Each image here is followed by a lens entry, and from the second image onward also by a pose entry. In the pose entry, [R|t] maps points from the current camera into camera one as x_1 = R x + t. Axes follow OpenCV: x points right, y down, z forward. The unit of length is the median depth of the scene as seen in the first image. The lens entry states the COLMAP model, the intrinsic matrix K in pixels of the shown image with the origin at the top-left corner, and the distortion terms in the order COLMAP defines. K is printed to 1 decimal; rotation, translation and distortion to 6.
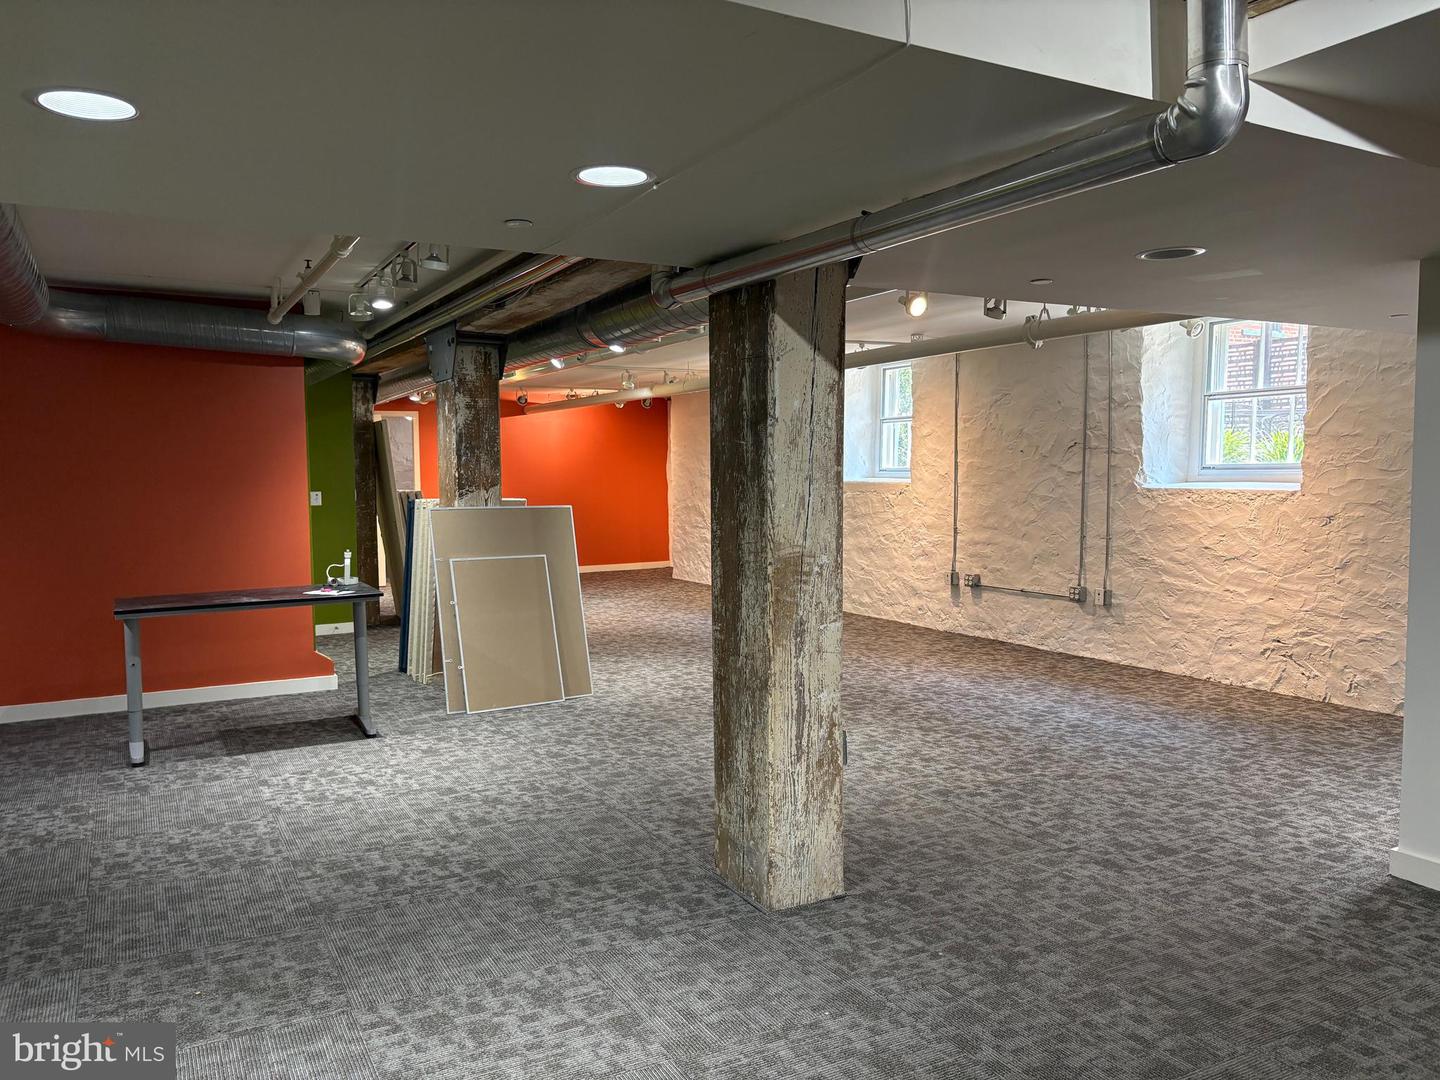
lens RADIAL K [[1089.1, 0, 723.0], [0, 1089.1, 544.5], [0, 0, 1]] dist [0.045926, -0.040128]
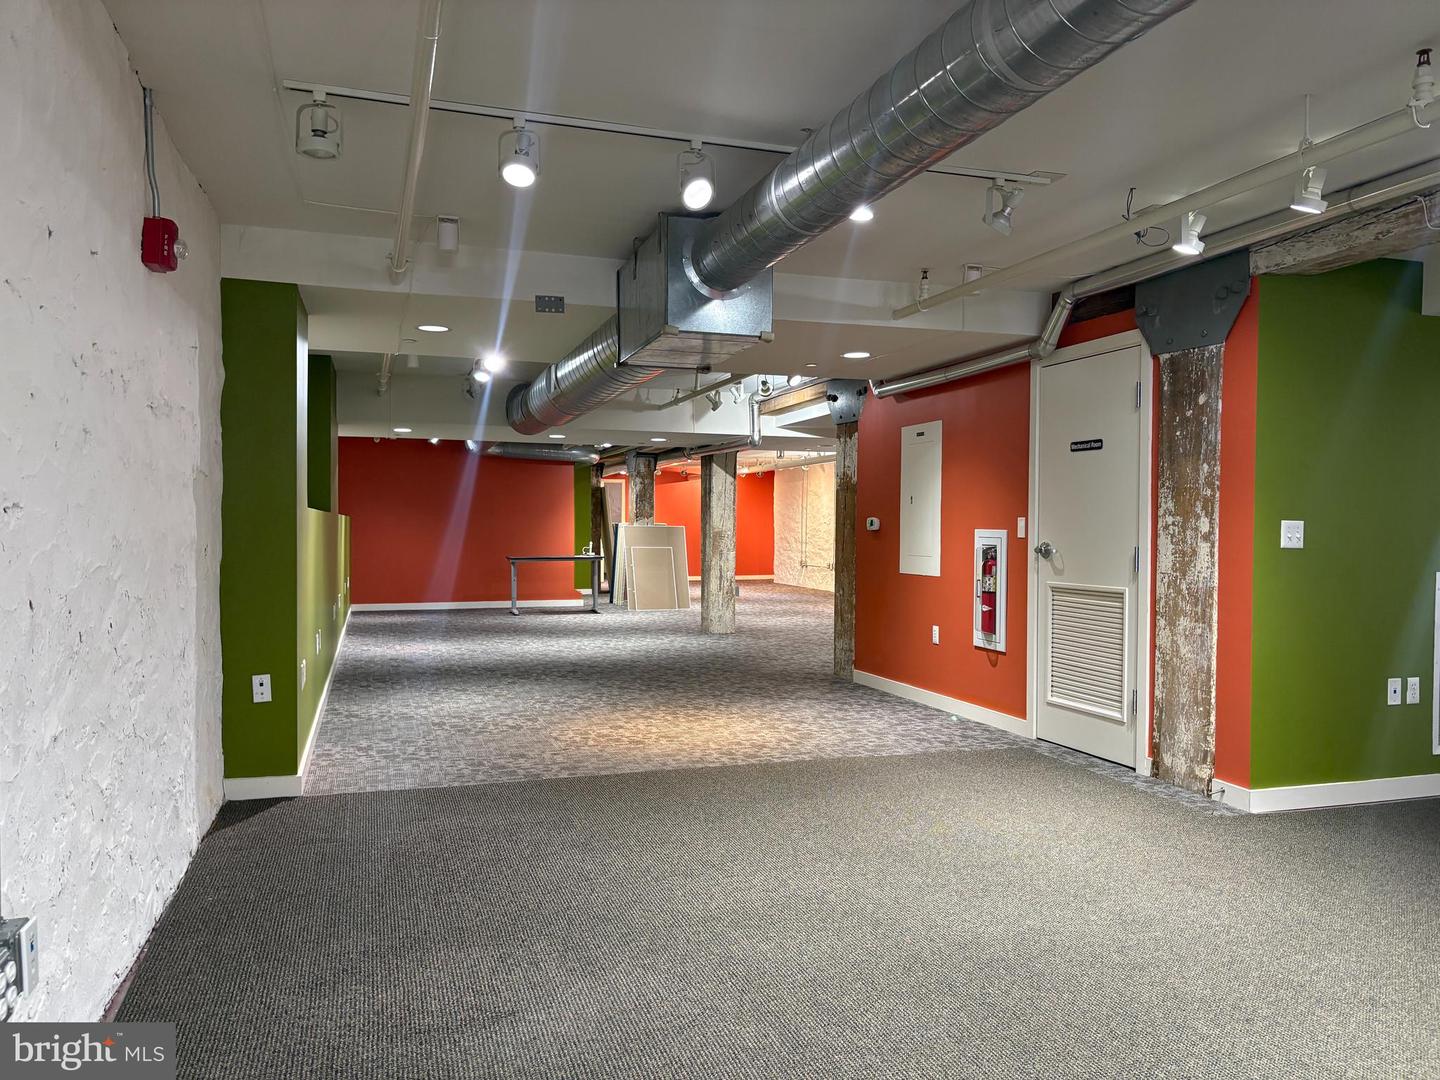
lens RADIAL K [[1089.1, 0, 723.1], [0, 1089.1, 531.4], [0, 0, 1]] dist [0.045926, -0.040128]
pose [[0.981974, 0.013574, -0.188527, 0.406579], [-0.025446, 0.997832, -0.060692, 0.122582], [0.187294, 0.064395, 0.980191, -1.333150]]
